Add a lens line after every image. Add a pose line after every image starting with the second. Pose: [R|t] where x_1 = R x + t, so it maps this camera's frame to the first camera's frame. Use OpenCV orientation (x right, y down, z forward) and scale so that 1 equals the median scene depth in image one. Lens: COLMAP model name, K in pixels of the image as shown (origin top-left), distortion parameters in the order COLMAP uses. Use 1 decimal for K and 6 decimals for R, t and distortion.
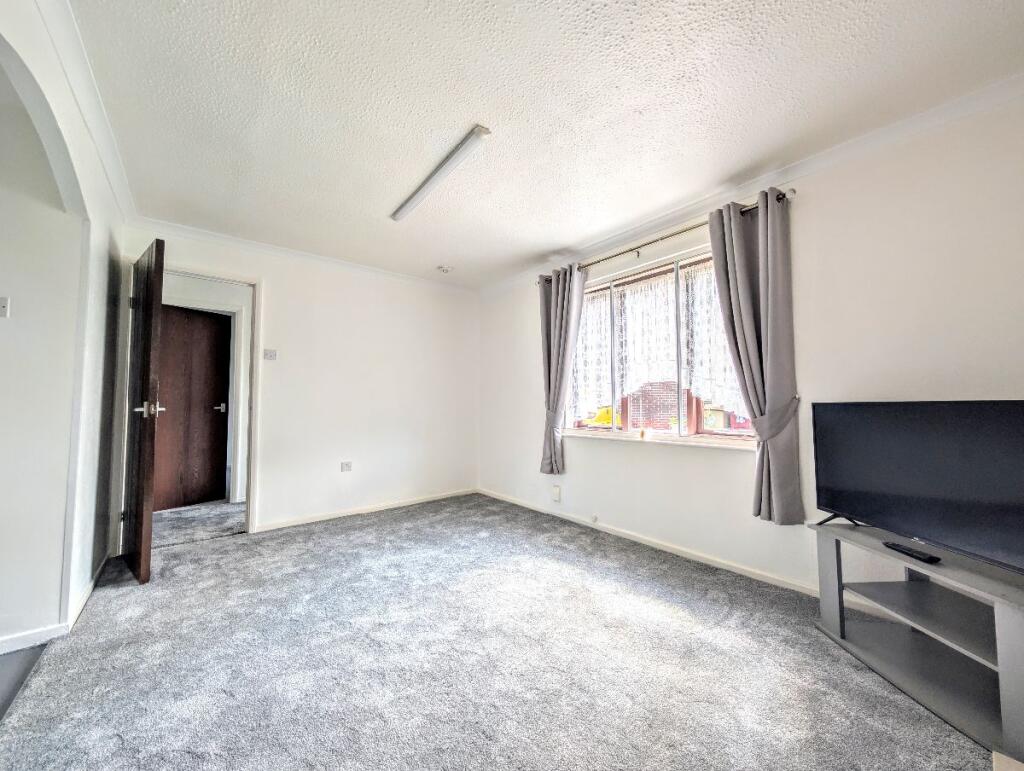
lens RADIAL K [[387.1, 0, 513.1], [0, 387.1, 389.4], [0, 0, 1]] dist [0.000805, 0.000260]
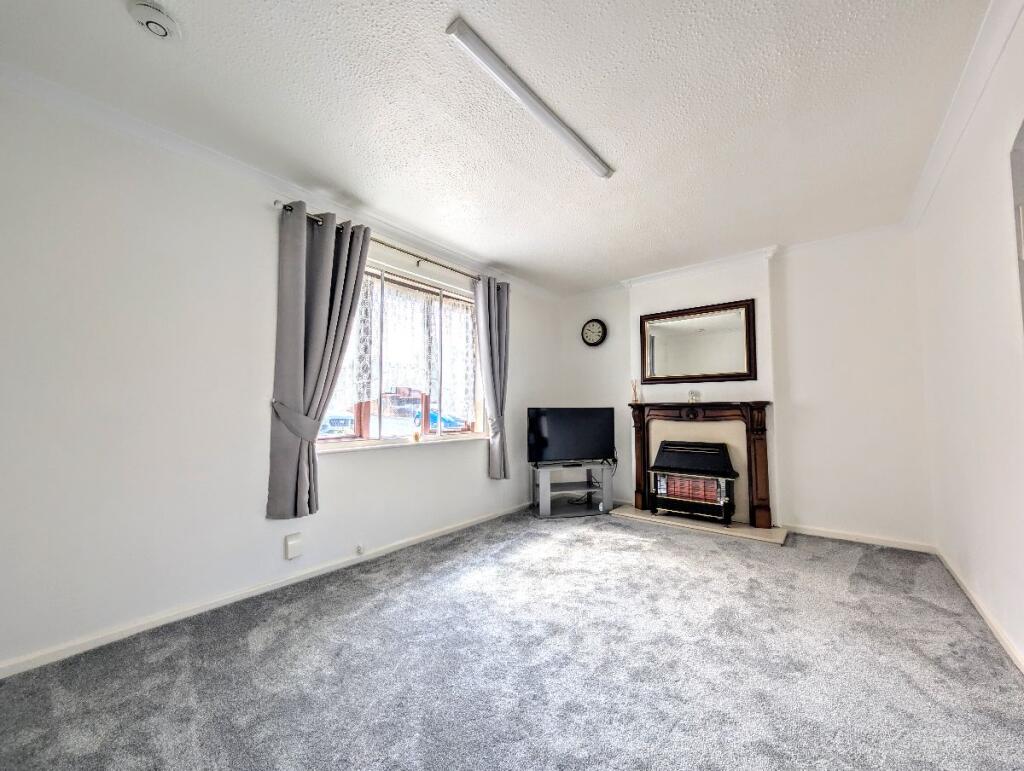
lens RADIAL K [[387.1, 0, 513.1], [0, 387.1, 389.4], [0, 0, 1]] dist [0.000805, 0.000260]
pose [[-0.197935, 0.059286, 0.978421, -0.734331], [-0.033362, 0.997183, -0.067172, 0.048313], [-0.979647, -0.045938, -0.195400, 0.953389]]
